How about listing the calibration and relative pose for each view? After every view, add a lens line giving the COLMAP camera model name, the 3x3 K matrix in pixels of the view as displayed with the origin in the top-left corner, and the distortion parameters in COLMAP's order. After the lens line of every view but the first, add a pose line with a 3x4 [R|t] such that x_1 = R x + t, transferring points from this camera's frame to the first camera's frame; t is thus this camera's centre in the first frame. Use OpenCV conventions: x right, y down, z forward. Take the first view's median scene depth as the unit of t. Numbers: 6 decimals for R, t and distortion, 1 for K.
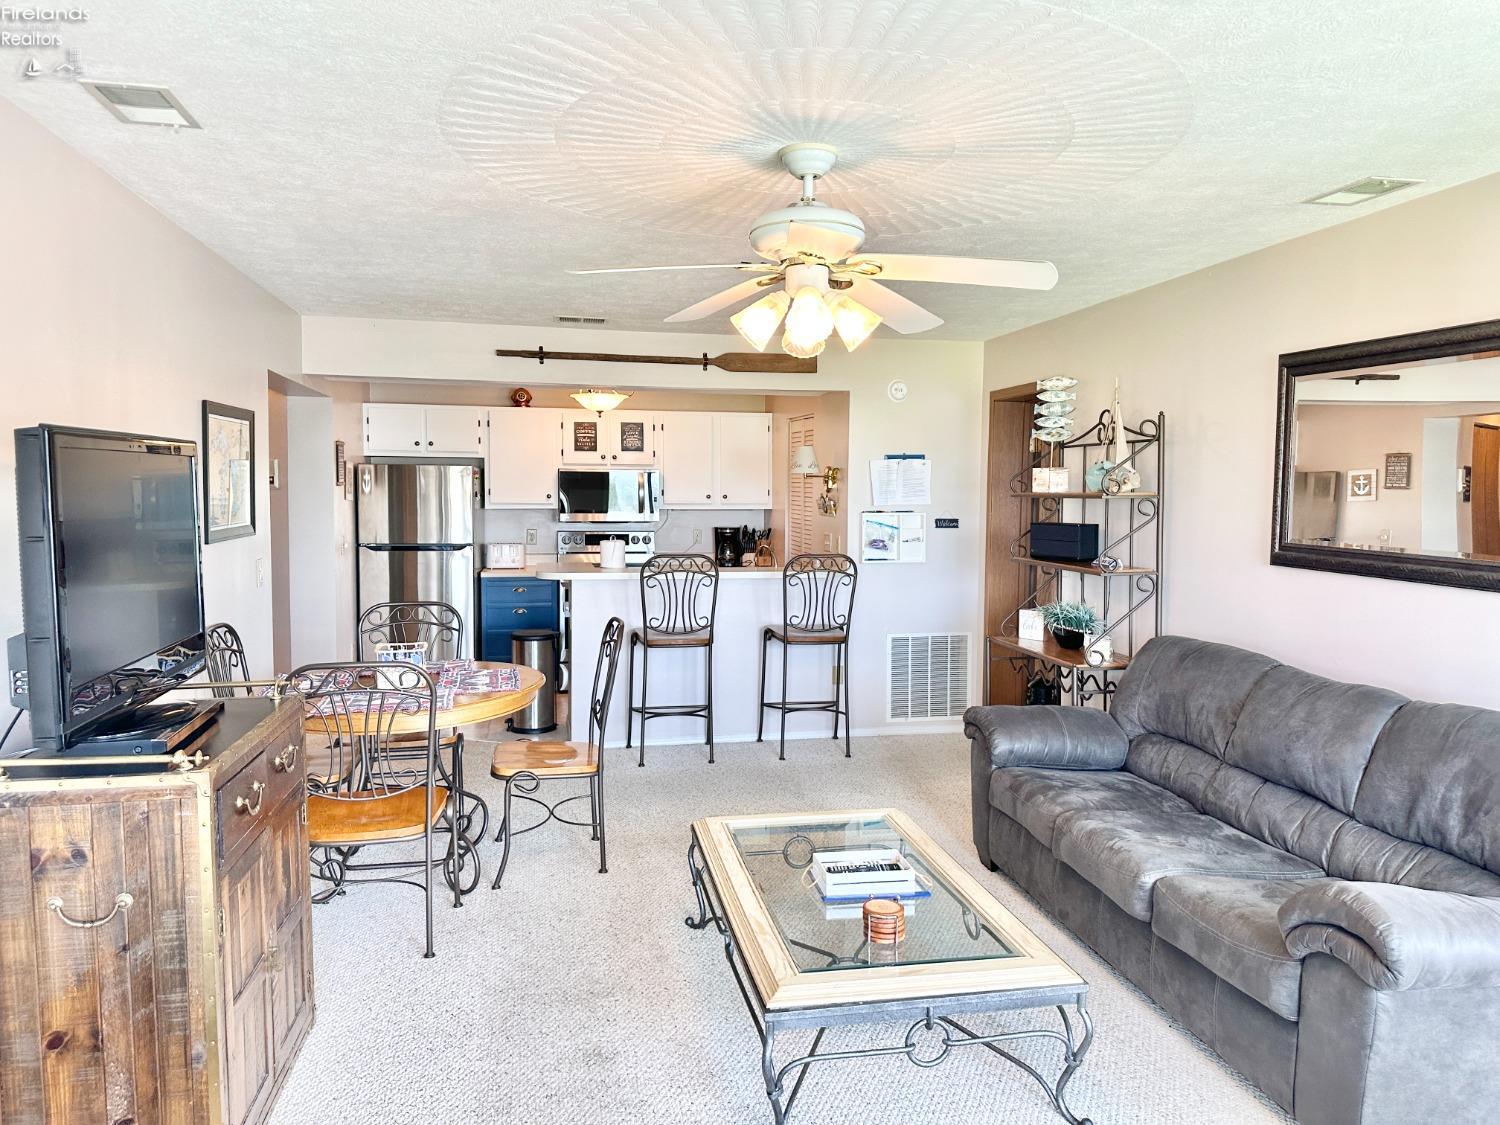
lens RADIAL K [[1052.2, 0, 750.0], [0, 1052.2, 562.5], [0, 0, 1]] dist [-0.151799, -0.000143]
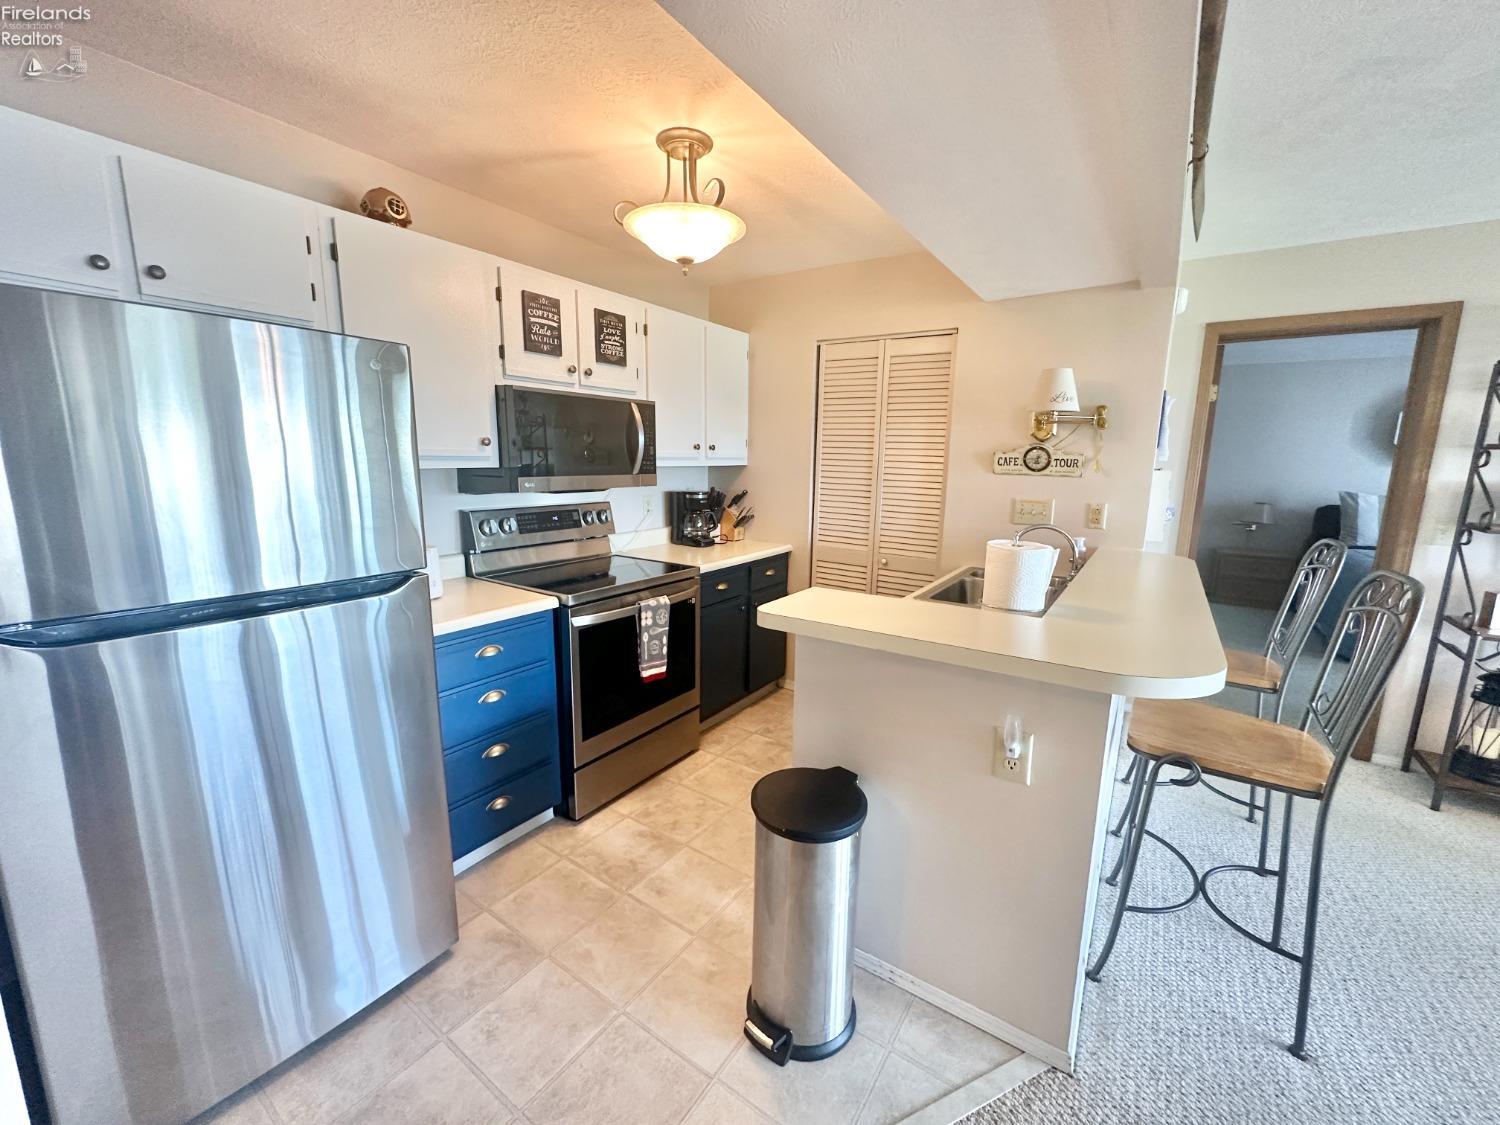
lens RADIAL K [[598.3, 0, 750.0], [0, 598.3, 562.5], [0, 0, 1]] dist [-0.002299, 0.000573]
pose [[0.713660, -0.124637, 0.689315, -0.301751], [0.040959, 0.989785, 0.136559, -0.040592], [-0.699294, -0.069223, 0.711475, 0.711729]]
